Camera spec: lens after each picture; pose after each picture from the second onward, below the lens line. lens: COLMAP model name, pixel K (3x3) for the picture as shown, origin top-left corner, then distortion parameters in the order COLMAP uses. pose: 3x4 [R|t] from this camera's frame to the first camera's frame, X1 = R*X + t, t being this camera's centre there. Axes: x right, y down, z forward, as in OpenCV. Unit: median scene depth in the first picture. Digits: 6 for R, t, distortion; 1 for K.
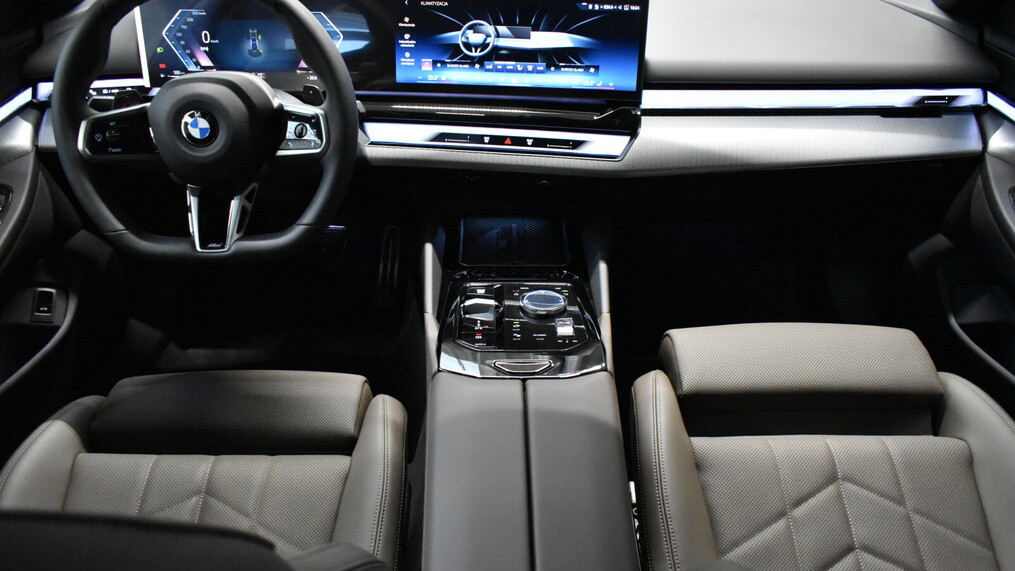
lens RADIAL K [[798.8, 0, 506.2], [0, 798.8, 286.3], [0, 0, 1]] dist [-0.003922, -0.003002]
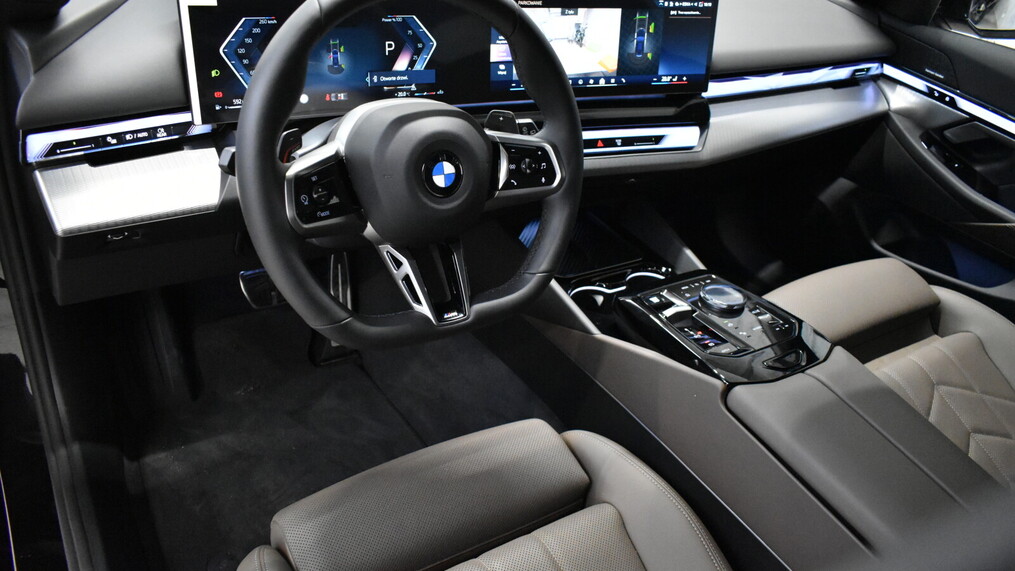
lens RADIAL K [[798.8, 0, 507.5], [0, 798.8, 283.7], [0, 0, 1]] dist [-0.003922, -0.003002]
pose [[0.832687, -0.202411, 0.515425, -0.632850], [0.179159, 0.979212, 0.095105, -0.128682], [-0.523961, 0.013150, 0.851641, 0.235556]]
